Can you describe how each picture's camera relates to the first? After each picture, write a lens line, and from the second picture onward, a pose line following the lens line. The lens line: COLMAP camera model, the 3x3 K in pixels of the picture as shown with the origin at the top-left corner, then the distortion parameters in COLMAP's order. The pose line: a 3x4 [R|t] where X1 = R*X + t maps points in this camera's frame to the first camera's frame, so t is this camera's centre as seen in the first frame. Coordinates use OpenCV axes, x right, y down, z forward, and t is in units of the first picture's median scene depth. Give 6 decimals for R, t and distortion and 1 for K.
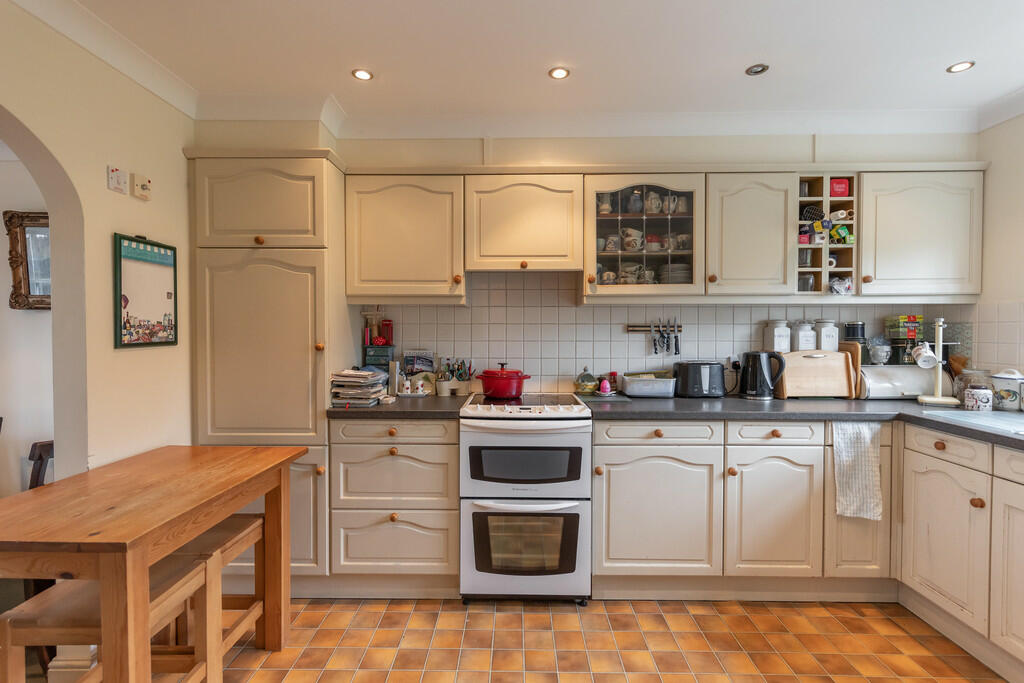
lens RADIAL K [[481.4, 0, 507.1], [0, 481.4, 340.7], [0, 0, 1]] dist [0.005767, -0.001369]
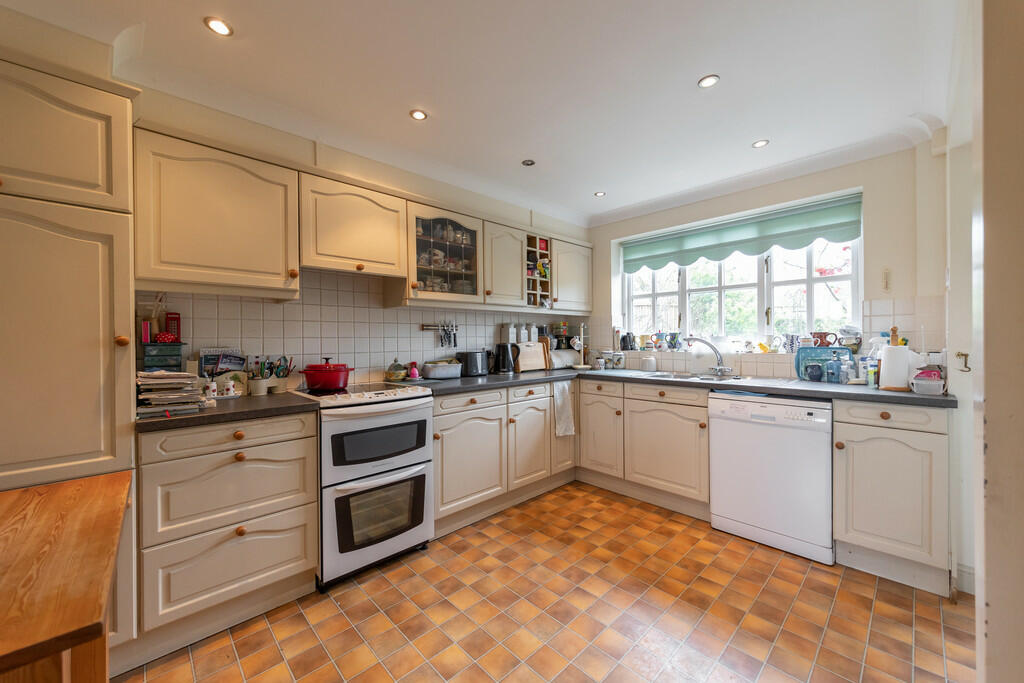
lens RADIAL K [[387.4, 0, 512.7], [0, 387.4, 341.0], [0, 0, 1]] dist [0.003983, -0.000500]
pose [[0.711135, -0.010030, 0.702983, -0.374273], [0.025080, 0.999624, -0.011108, 0.034772], [-0.702608, 0.025530, 0.711119, 0.124421]]
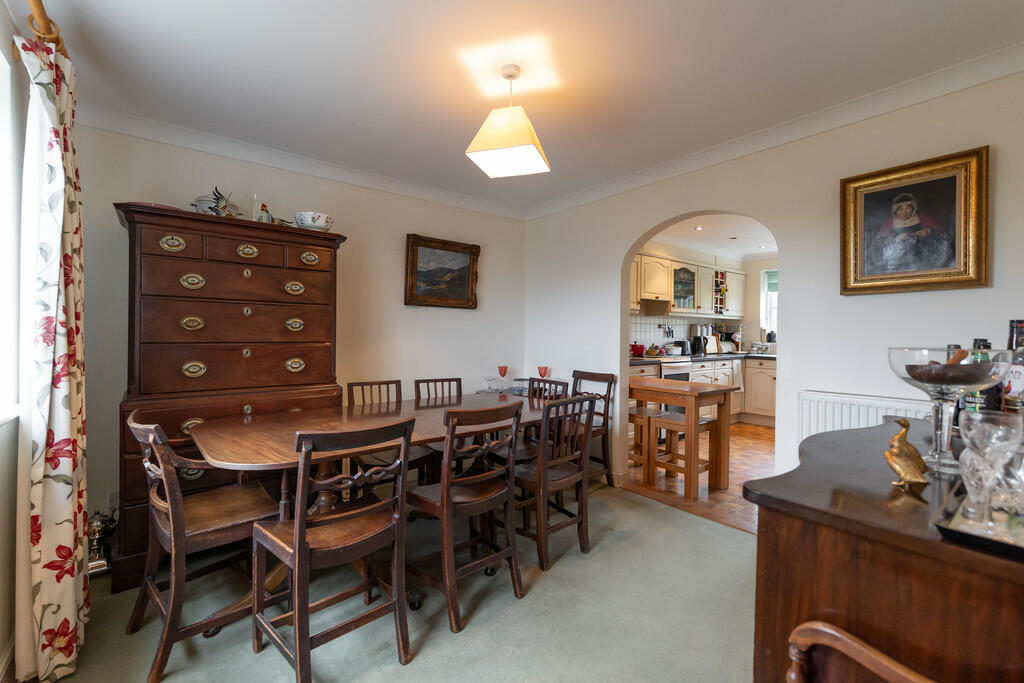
lens RADIAL K [[439.6, 0, 511.1], [0, 439.6, 336.9], [0, 0, 1]] dist [-0.005349, -0.000789]
pose [[0.772178, 0.000862, 0.635406, -1.964991], [0.003068, 0.999982, -0.005085, 0.040548], [-0.635399, 0.005876, 0.772161, -0.178580]]
